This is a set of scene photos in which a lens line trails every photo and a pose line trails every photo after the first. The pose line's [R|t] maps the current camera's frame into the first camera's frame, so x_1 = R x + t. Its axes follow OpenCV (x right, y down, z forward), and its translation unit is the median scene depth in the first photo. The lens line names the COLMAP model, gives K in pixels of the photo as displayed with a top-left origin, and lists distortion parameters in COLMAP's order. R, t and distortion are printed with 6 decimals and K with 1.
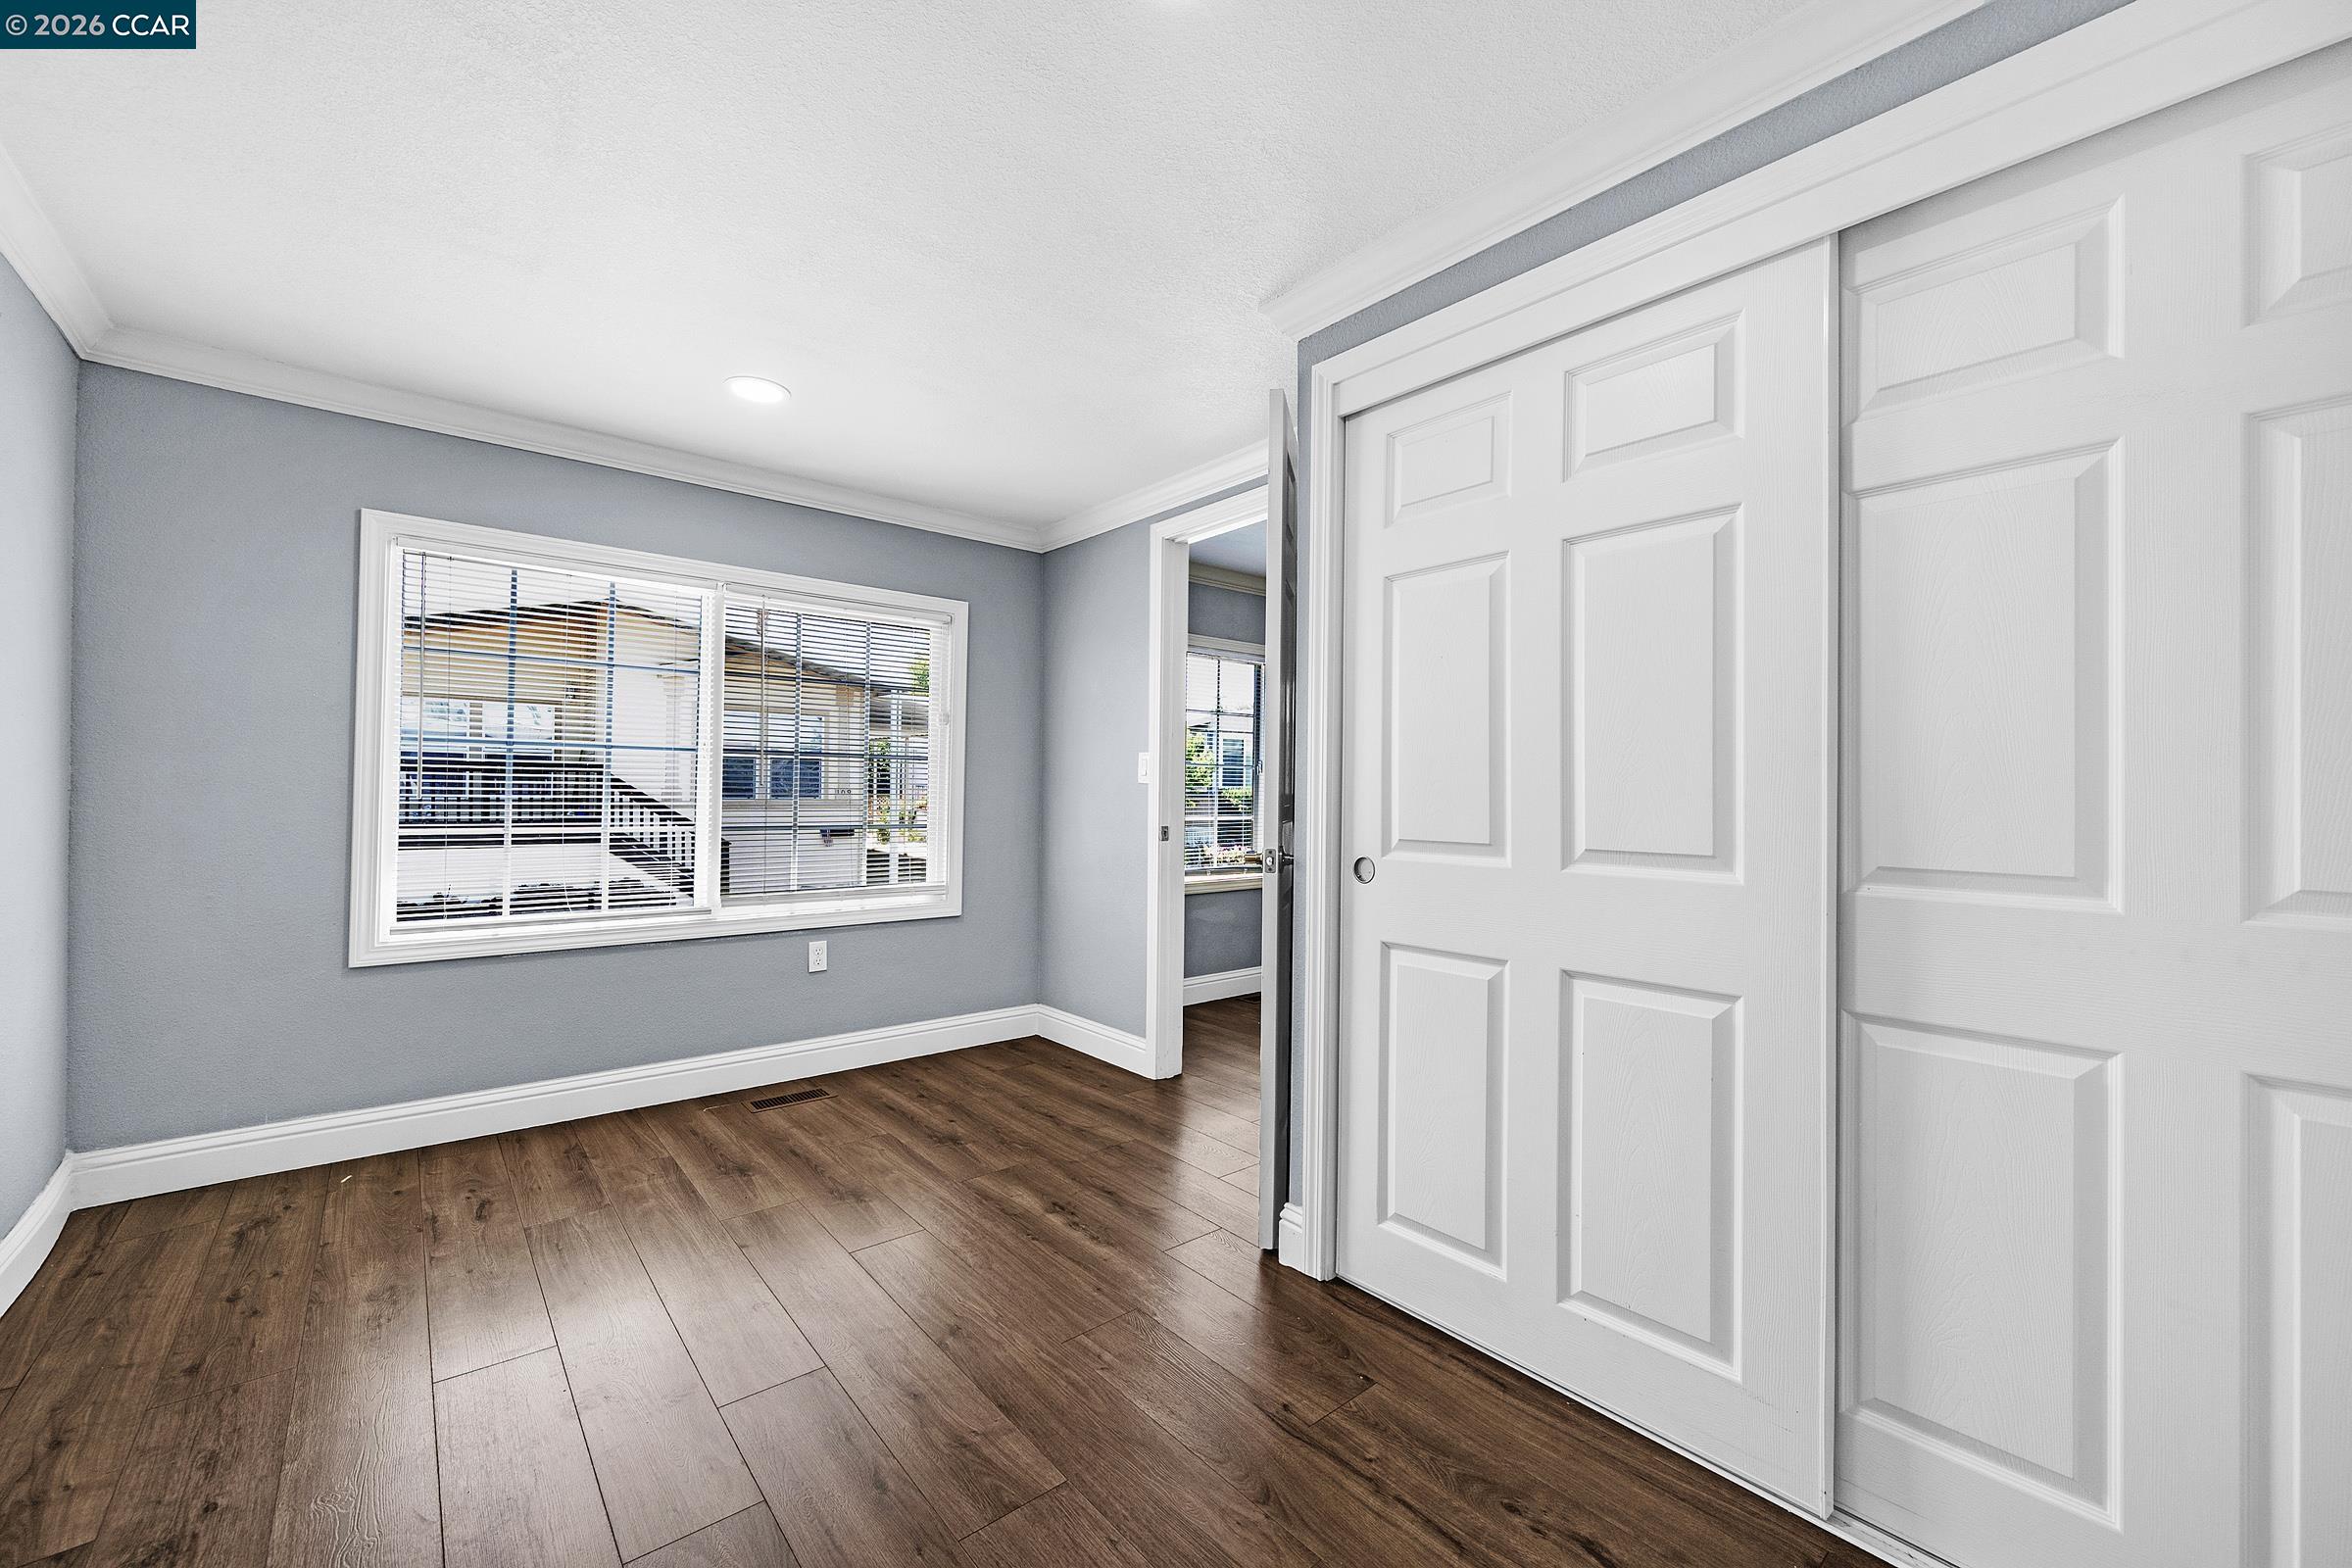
lens RADIAL K [[932.3, 0, 1179.2], [0, 932.3, 782.3], [0, 0, 1]] dist [-0.000558, 0.000163]
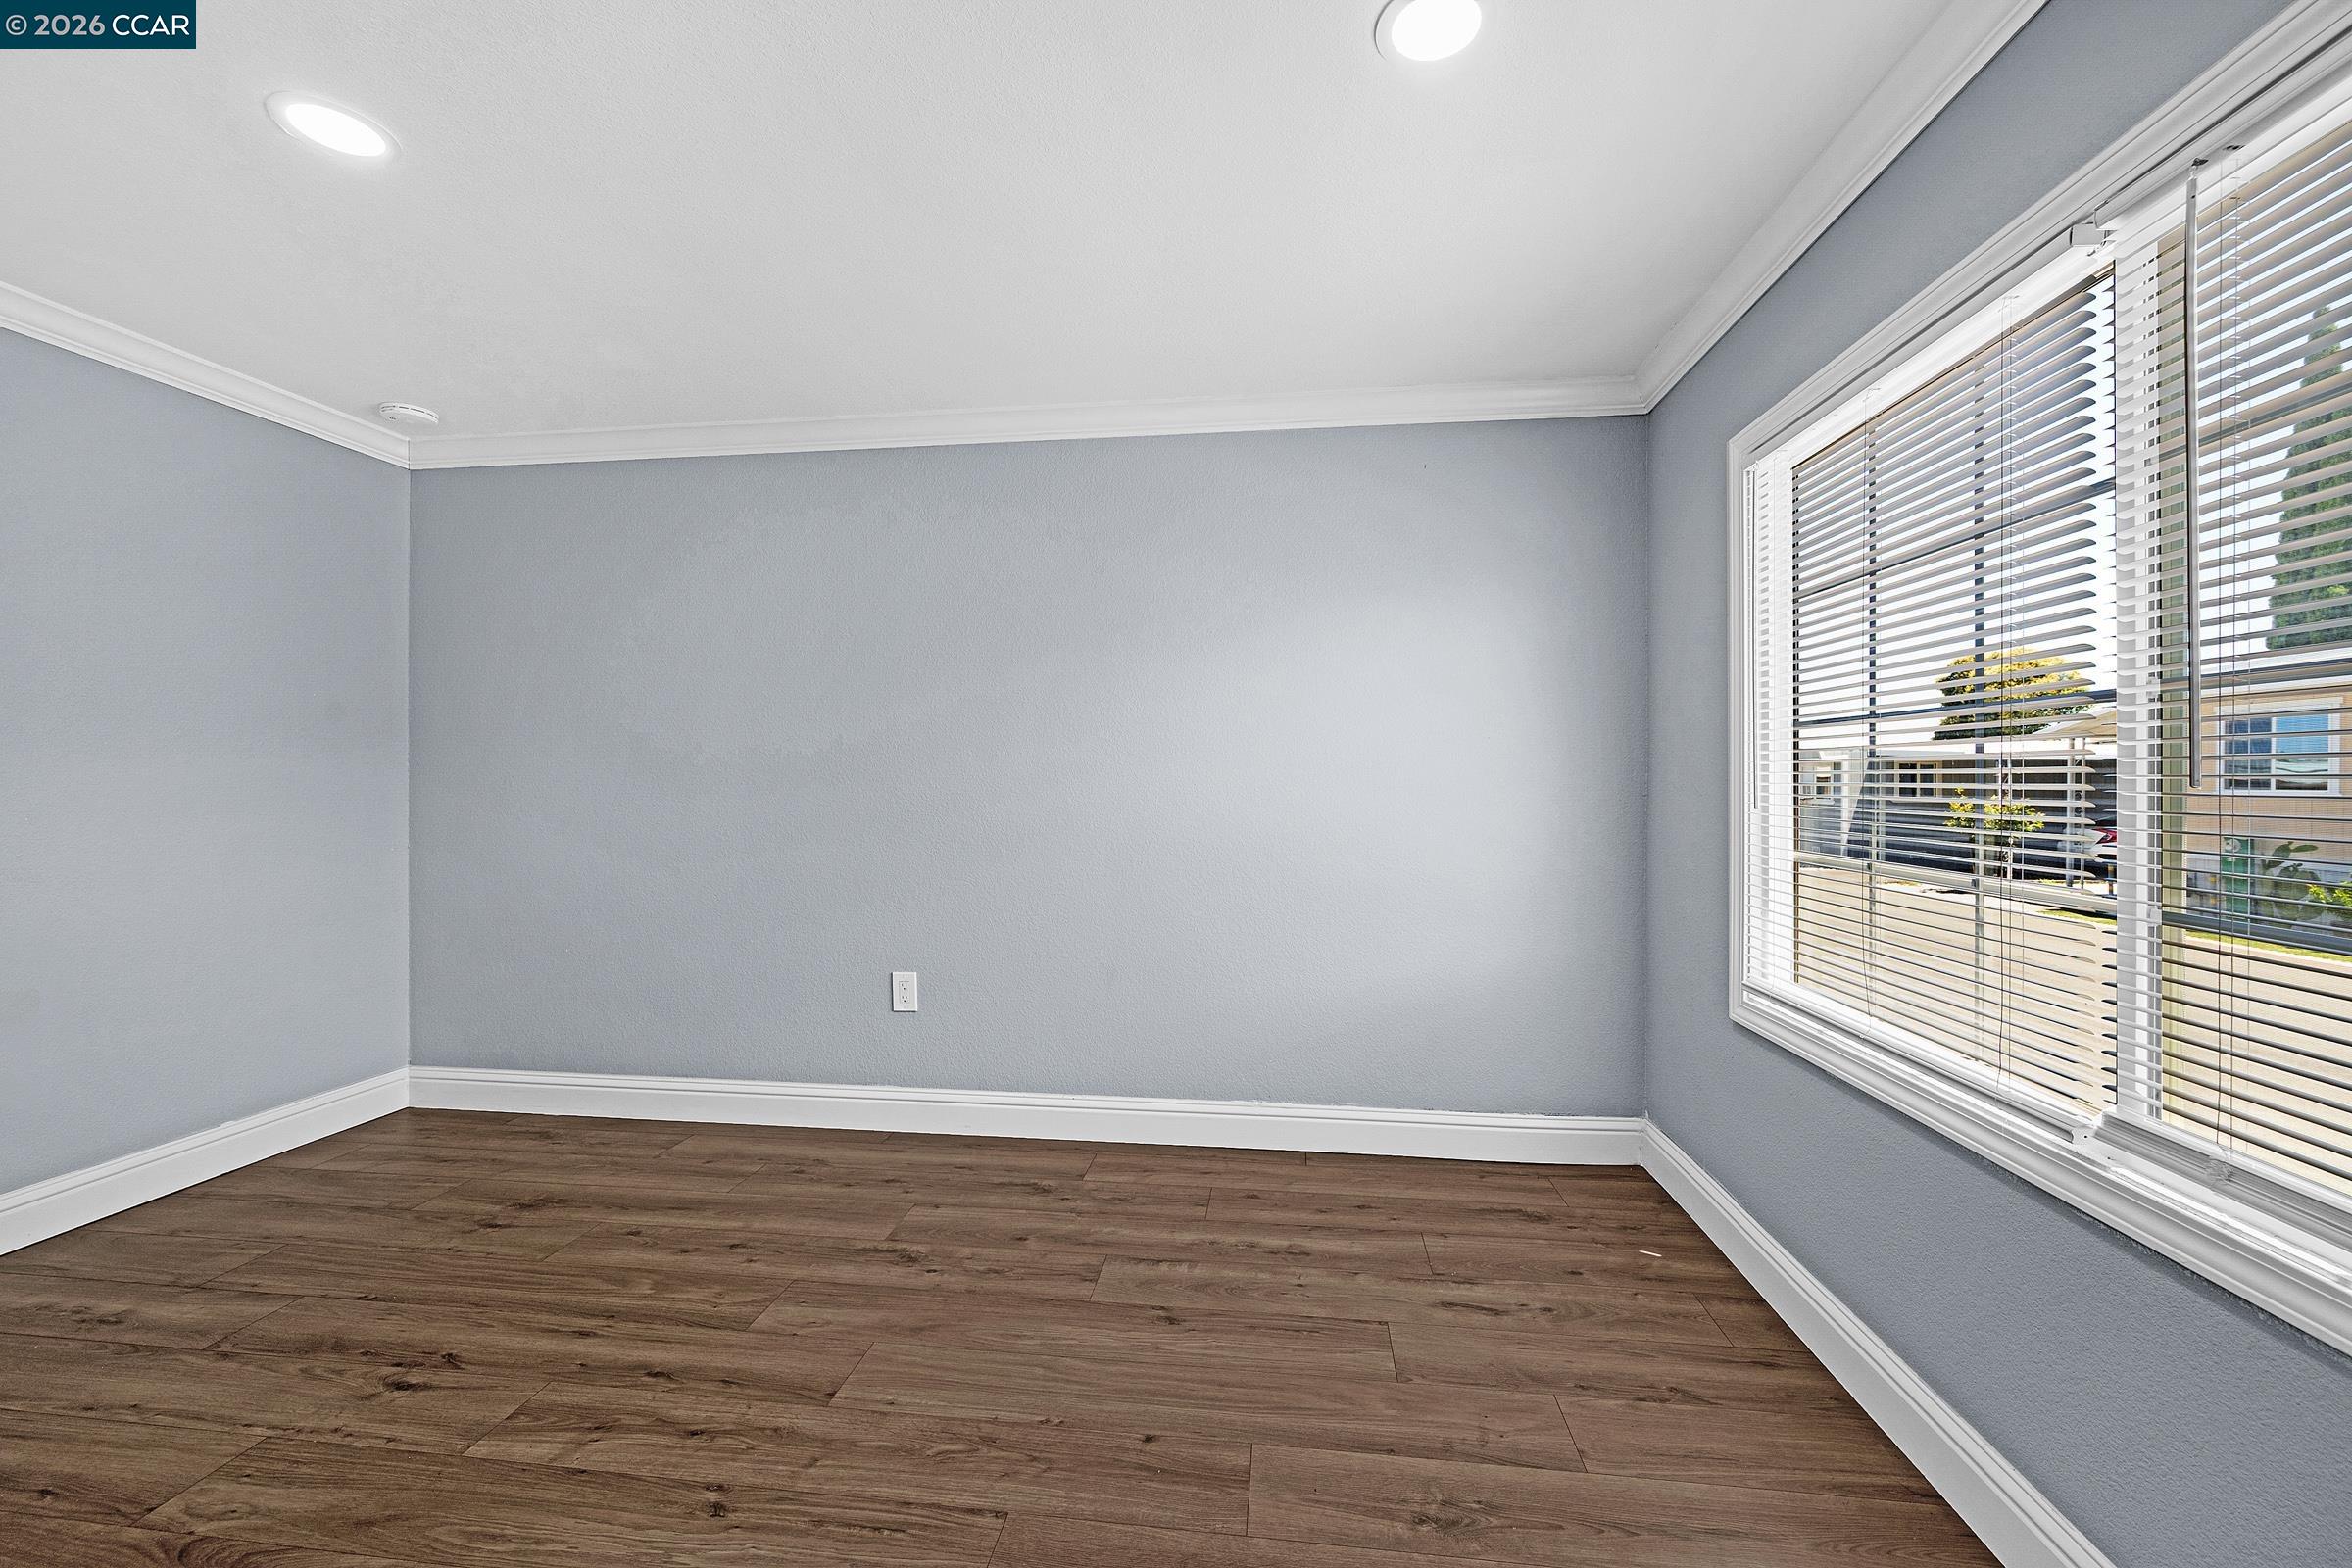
lens RADIAL K [[932.3, 0, 1179.2], [0, 932.3, 782.3], [0, 0, 1]] dist [-0.000558, 0.000163]
pose [[-0.733546, -0.011066, -0.679550, 0.002771], [-0.005054, 0.999929, -0.010827, 0.007444], [0.679621, -0.004508, -0.733549, 1.439507]]
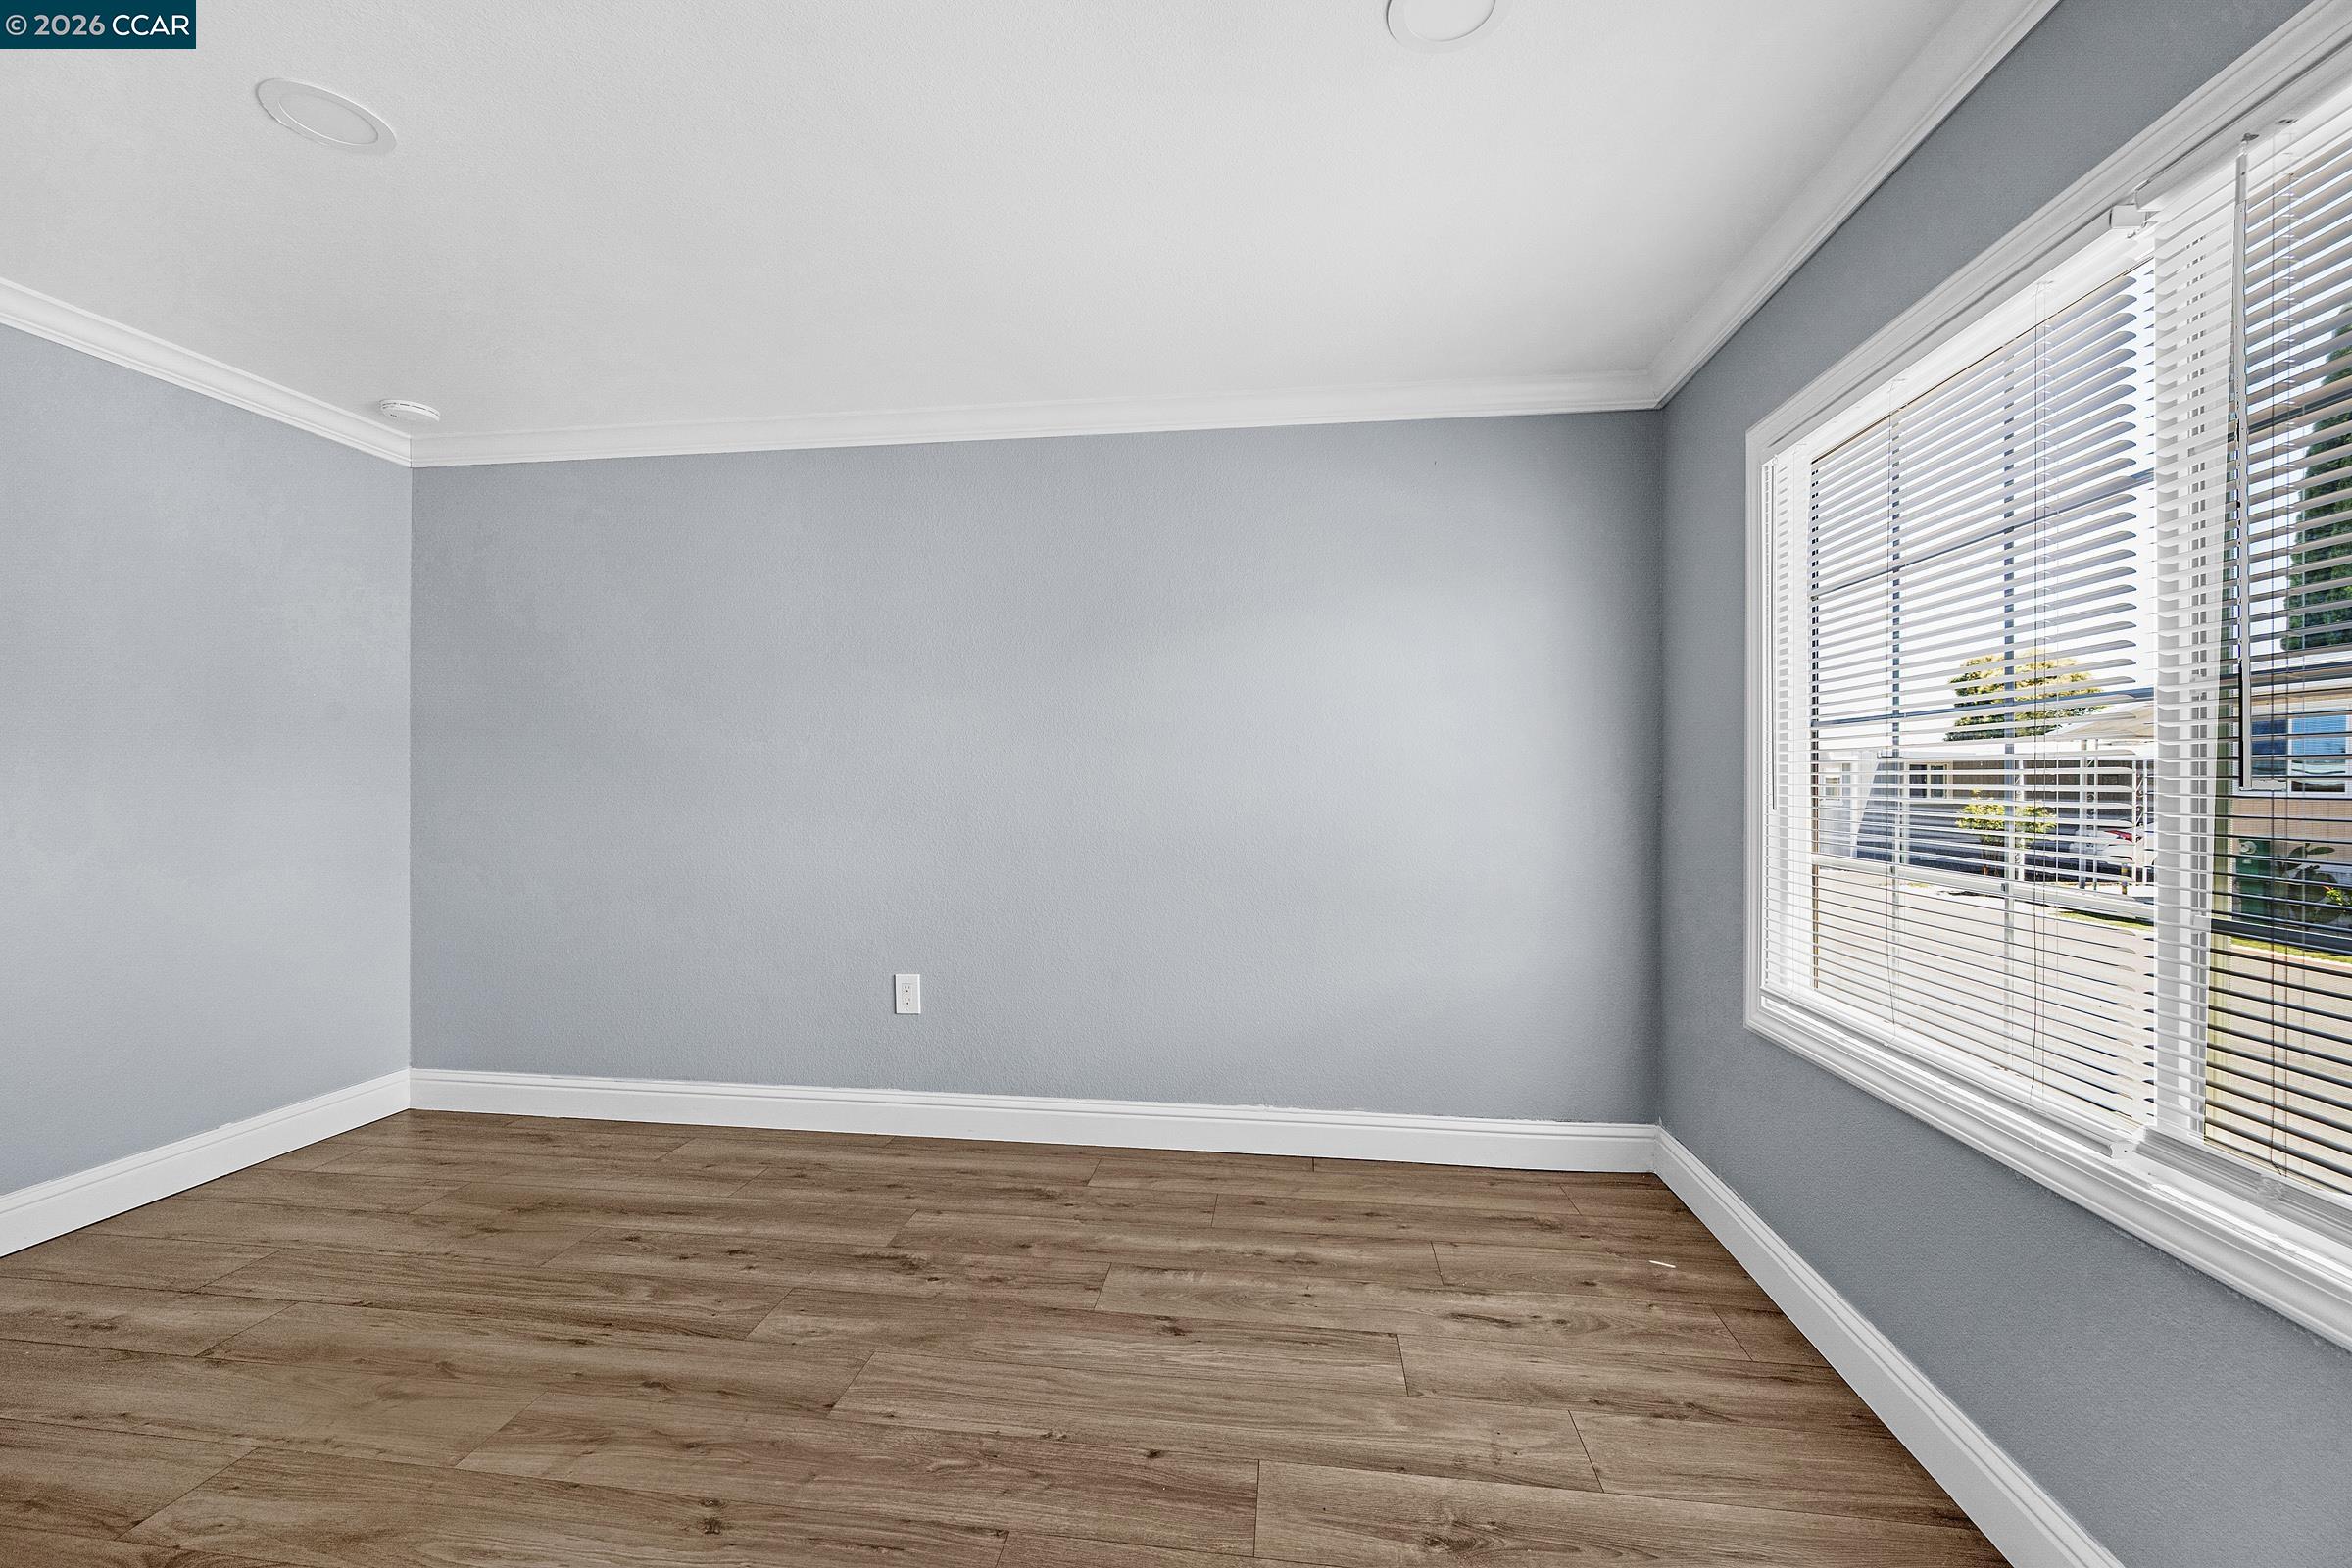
lens RADIAL K [[932.3, 0, 1179.2], [0, 932.3, 782.3], [0, 0, 1]] dist [-0.000558, 0.000163]
pose [[-0.737757, -0.012201, -0.674957, -0.007107], [-0.006183, 0.999917, -0.011316, 0.007307], [0.675039, -0.004175, -0.737771, 1.428506]]
